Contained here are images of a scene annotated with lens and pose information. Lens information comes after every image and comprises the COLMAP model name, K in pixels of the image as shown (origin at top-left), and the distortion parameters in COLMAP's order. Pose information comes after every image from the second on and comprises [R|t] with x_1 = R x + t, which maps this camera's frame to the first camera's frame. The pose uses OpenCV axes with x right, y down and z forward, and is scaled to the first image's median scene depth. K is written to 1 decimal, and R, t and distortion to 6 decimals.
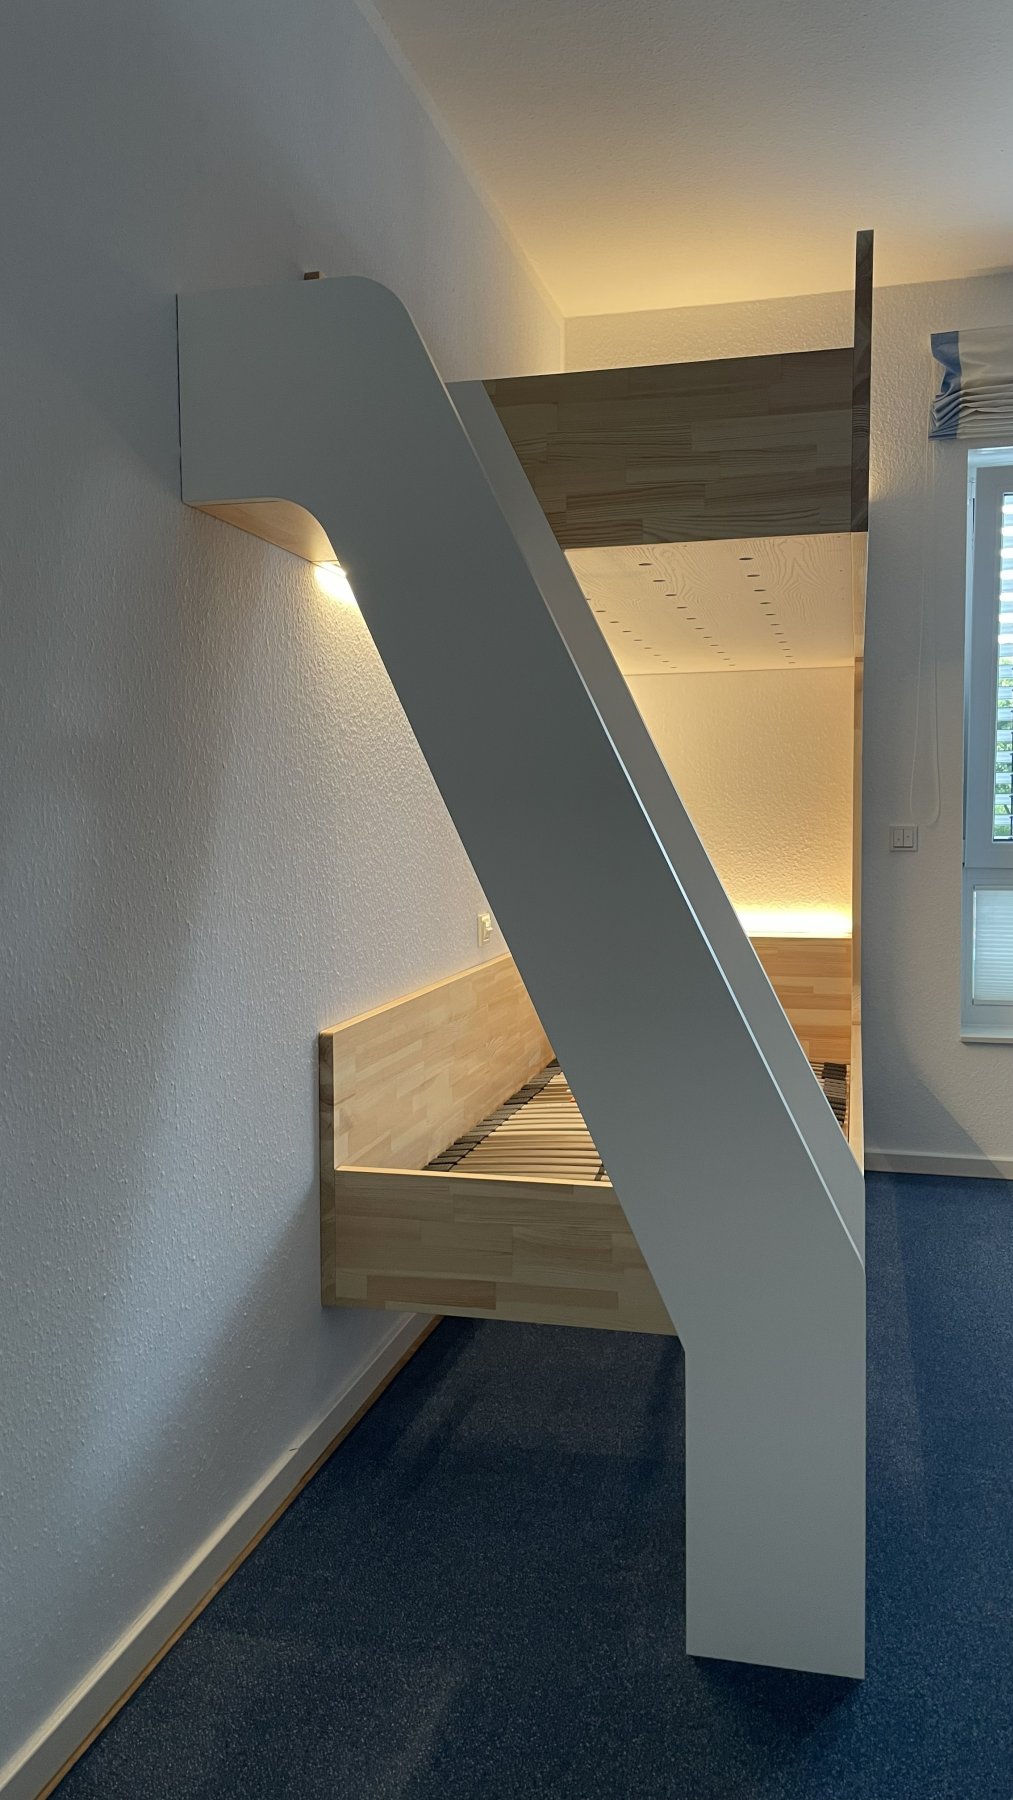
lens RADIAL K [[1387.9, 0, 500.9], [0, 1387.9, 884.9], [0, 0, 1]] dist [0.064234, -0.065048]
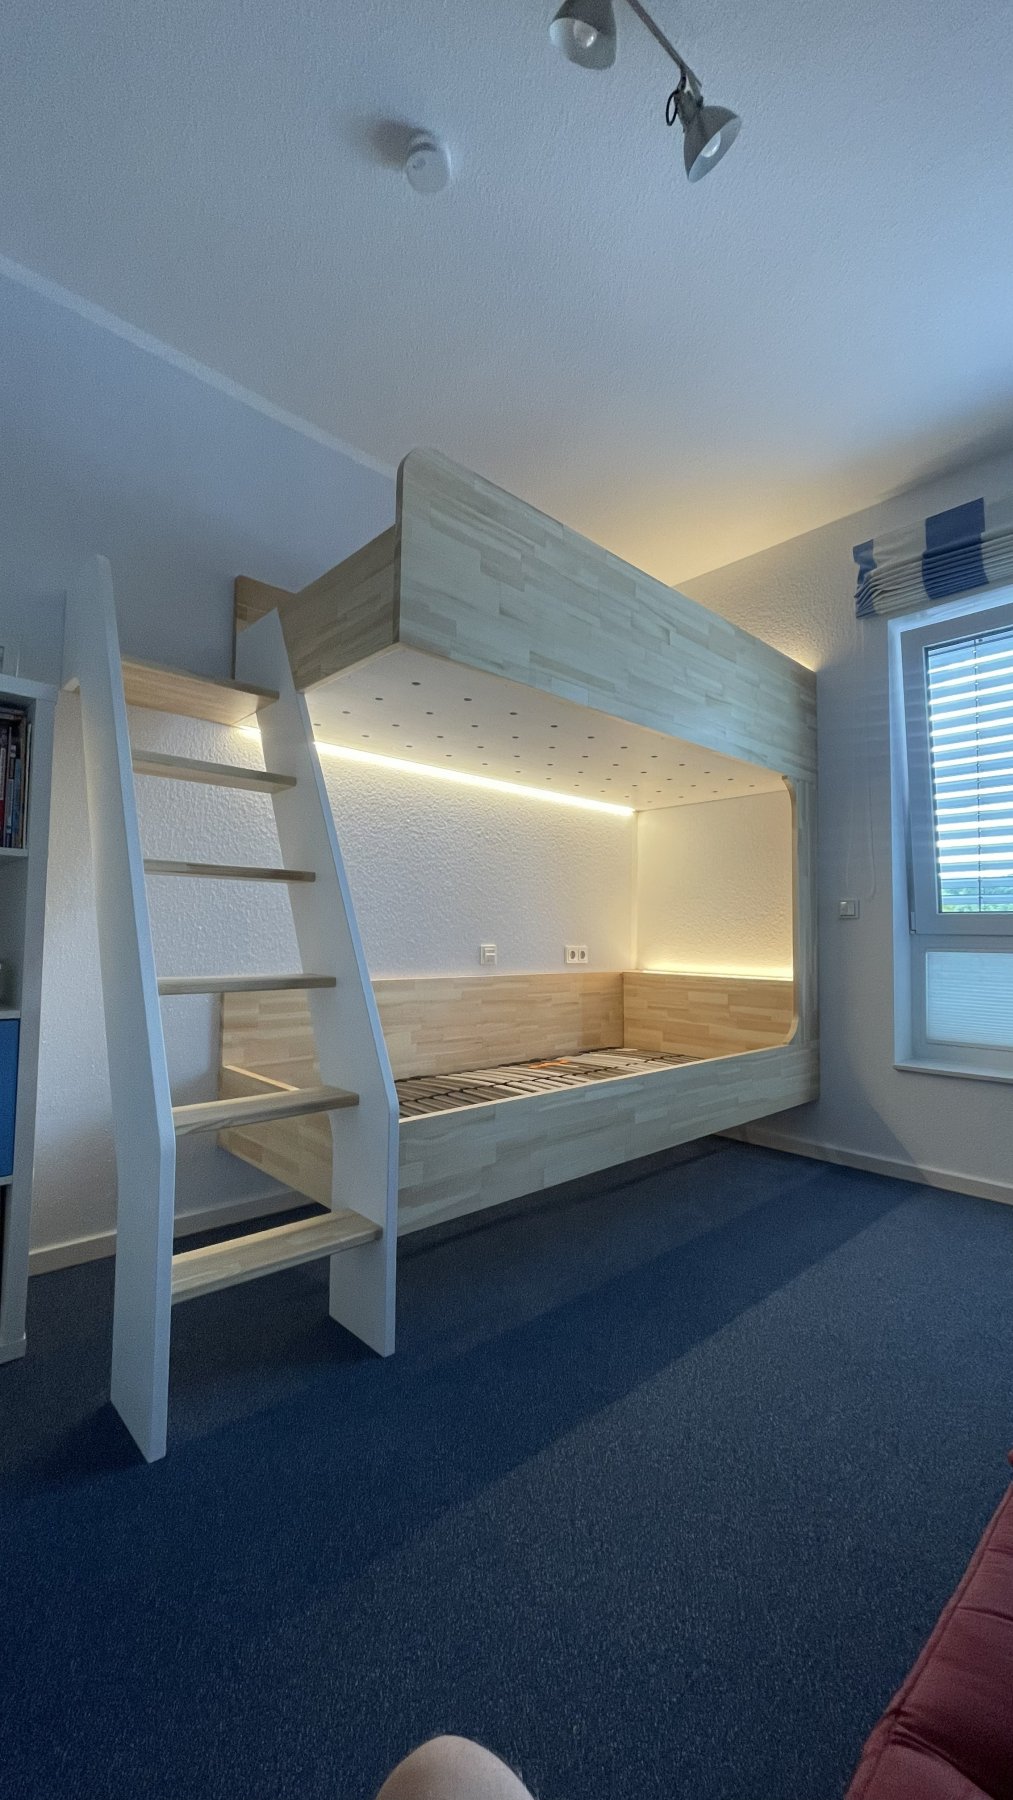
lens RADIAL K [[730.5, 0, 503.6], [0, 730.5, 896.6], [0, 0, 1]] dist [-0.001243, 0.000311]
pose [[0.841508, -0.010261, -0.540148, 0.408041], [-0.049469, 0.994156, -0.095955, 0.039873], [0.537975, 0.107468, 0.836082, 0.248801]]
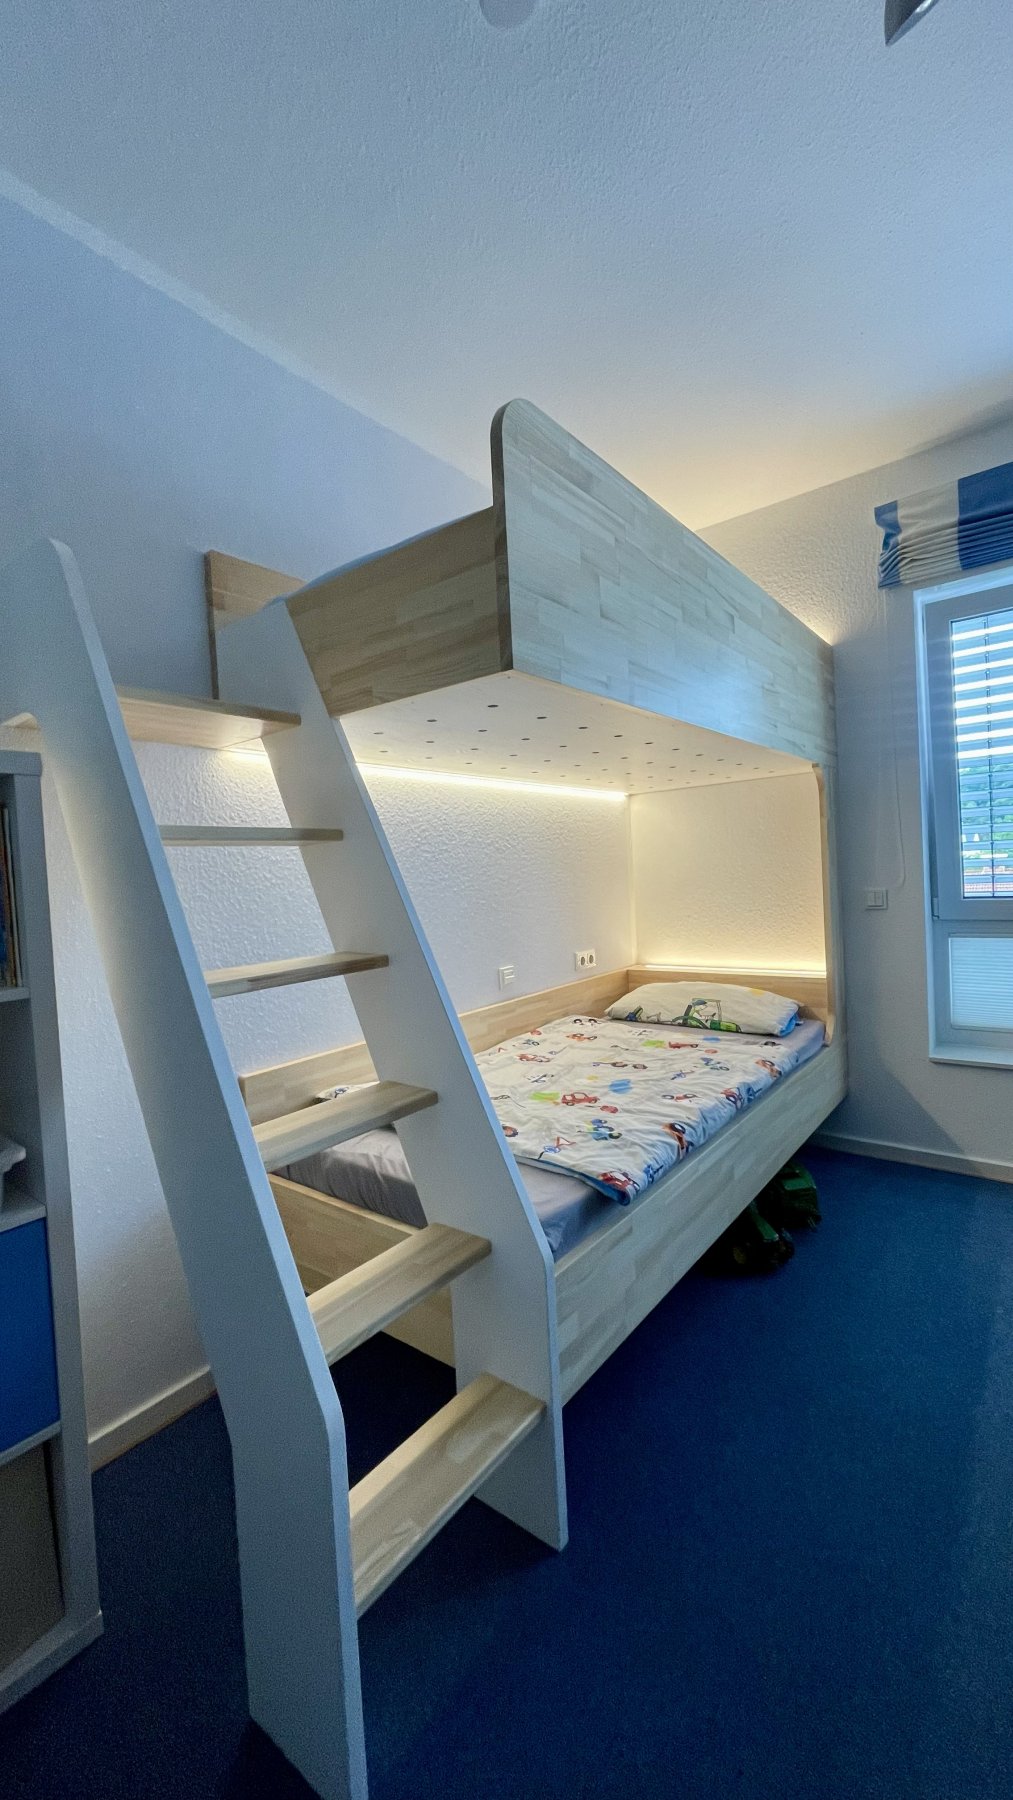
lens RADIAL K [[730.5, 0, 504.3], [0, 730.5, 897.2], [0, 0, 1]] dist [-0.001243, 0.000311]
pose [[0.914510, -0.029058, -0.403518, 0.259747], [0.025354, 0.999573, -0.014519, -0.036332], [0.403768, 0.003047, 0.914856, 0.258483]]
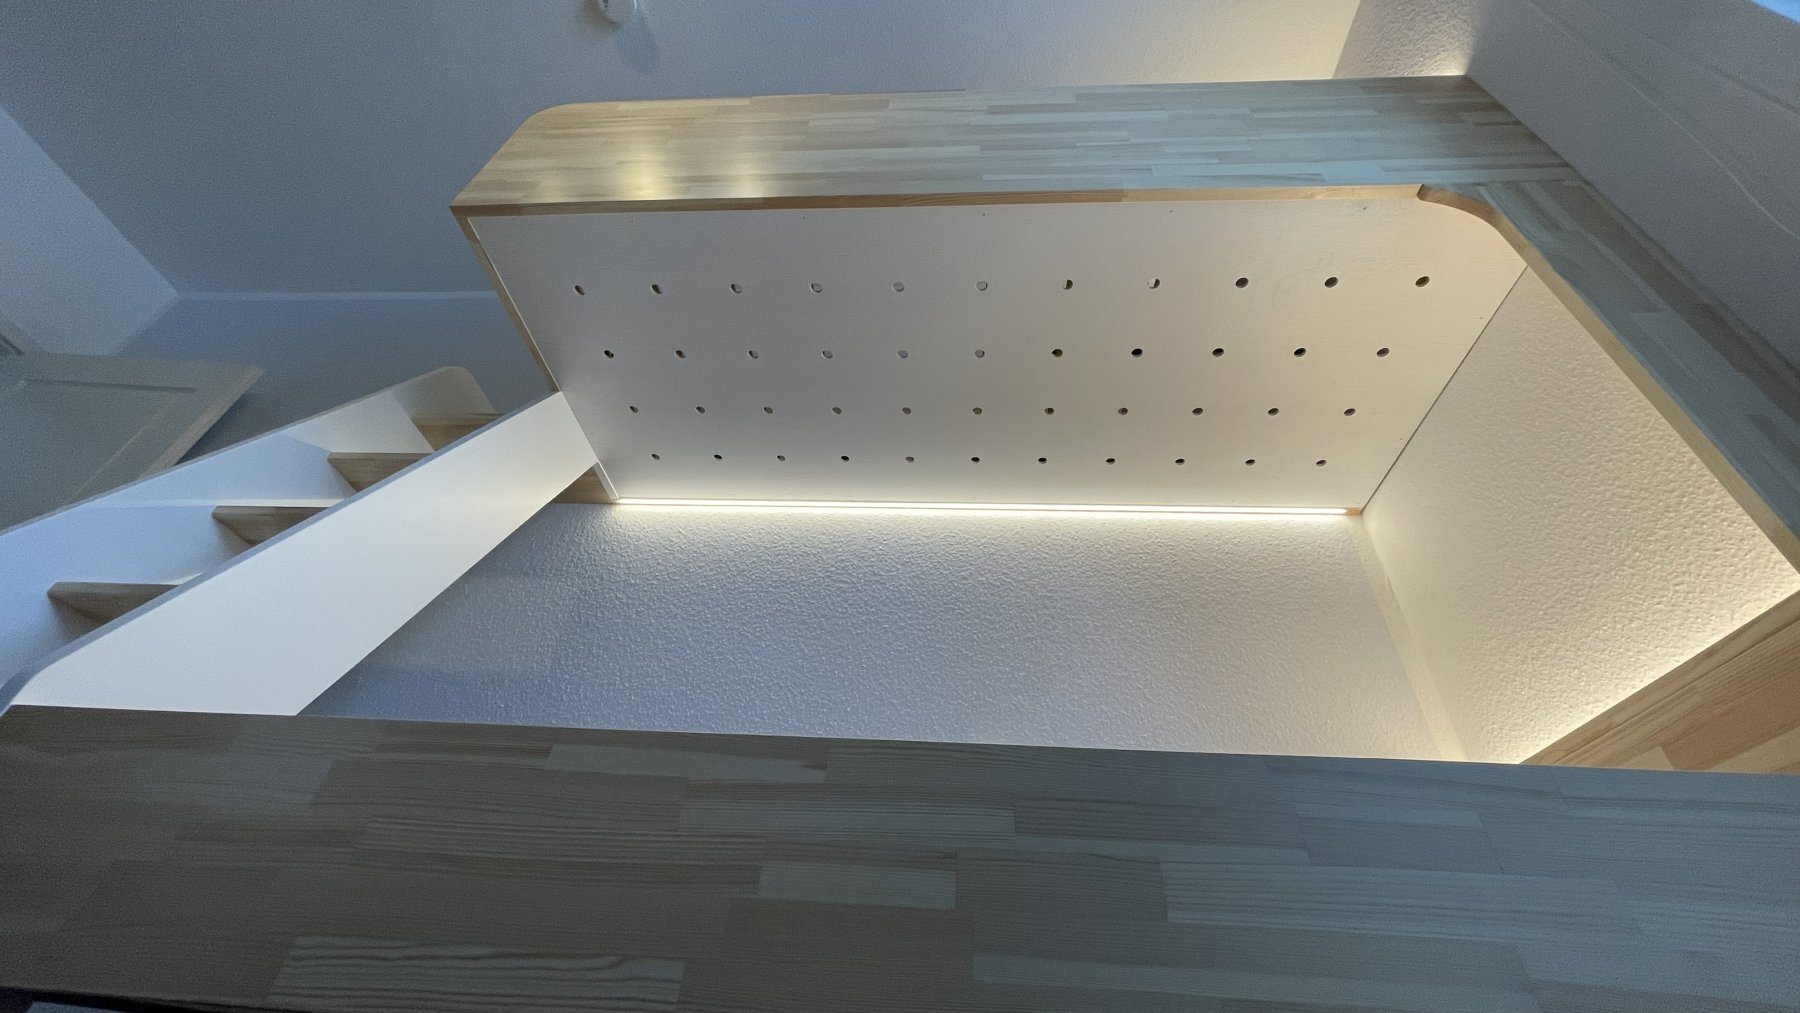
lens RADIAL K [[730.5, 0, 895.4], [0, 730.5, 498.6], [0, 0, 1]] dist [-0.001243, 0.000311]
pose [[0.190584, -0.619158, -0.761788, 0.372054], [-0.123779, 0.754662, -0.644333, 0.181809], [0.973836, 0.217093, 0.067187, 0.766055]]
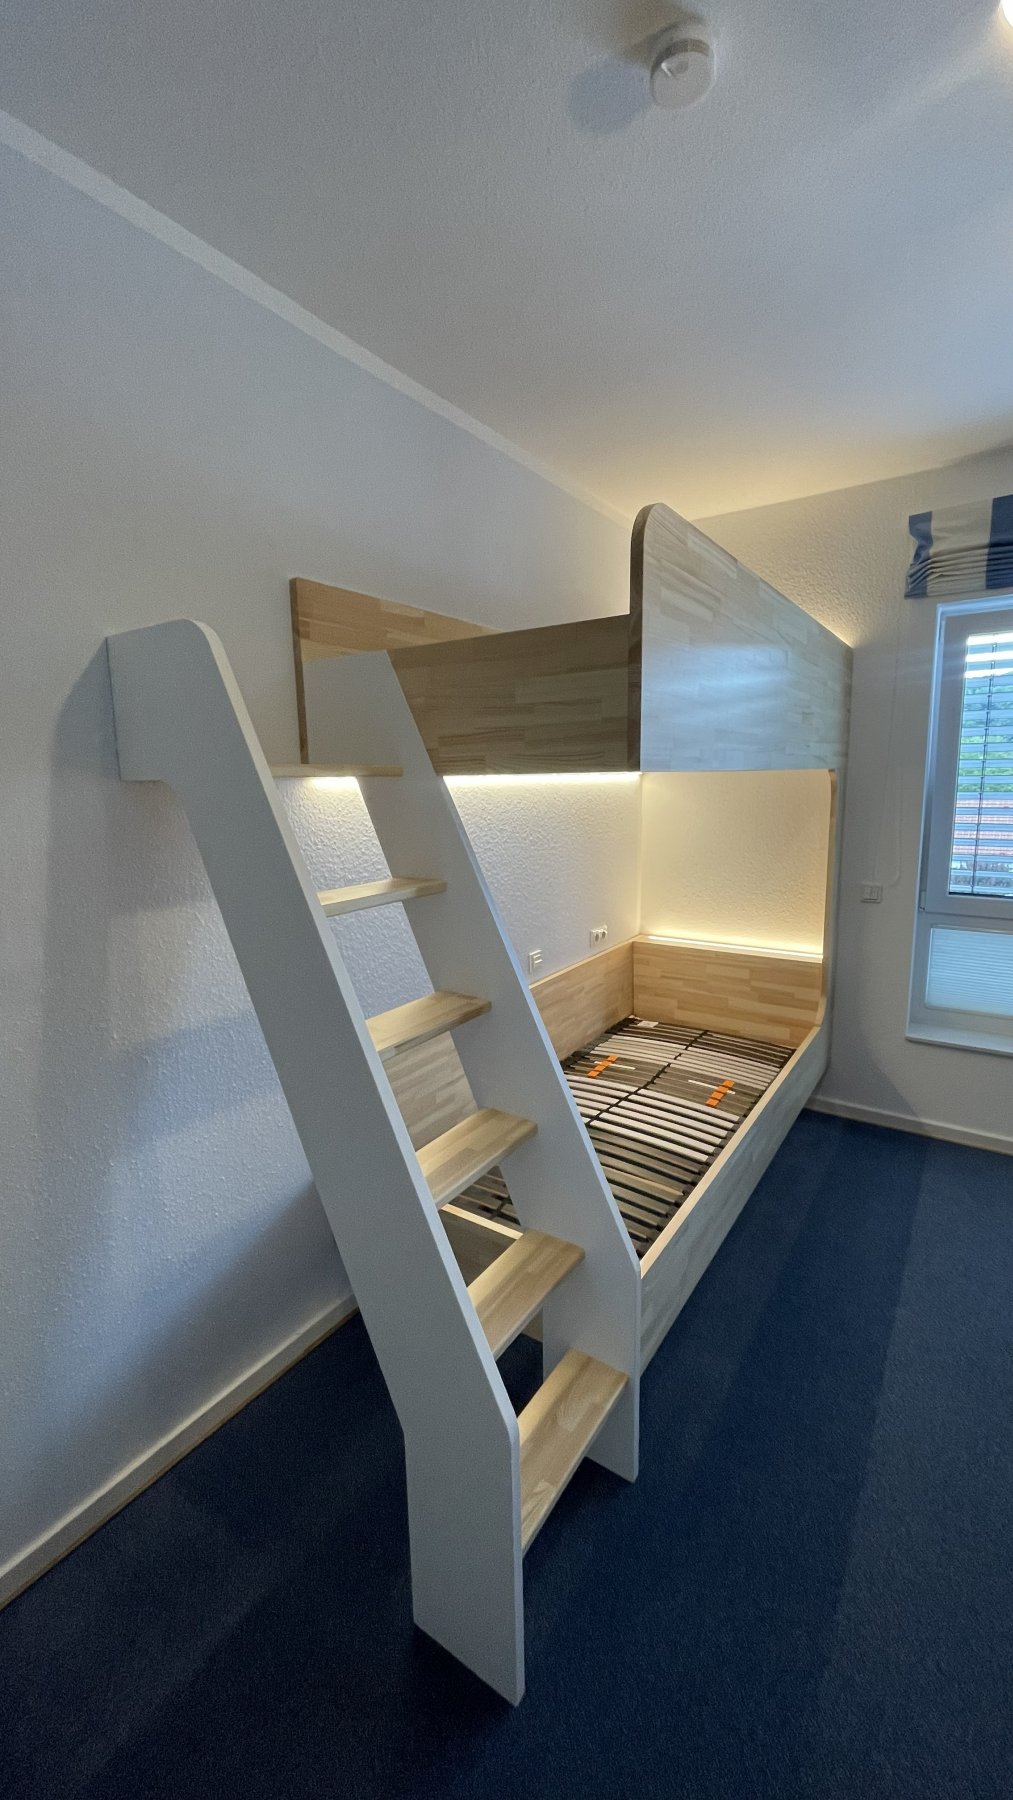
lens RADIAL K [[730.5, 0, 505.1], [0, 730.5, 898.4], [0, 0, 1]] dist [-0.001243, 0.000311]
pose [[0.941075, 0.044588, -0.335245, 0.198636], [-0.004888, 0.992961, 0.118341, -0.118418], [0.338162, -0.109729, 0.934669, 0.199689]]
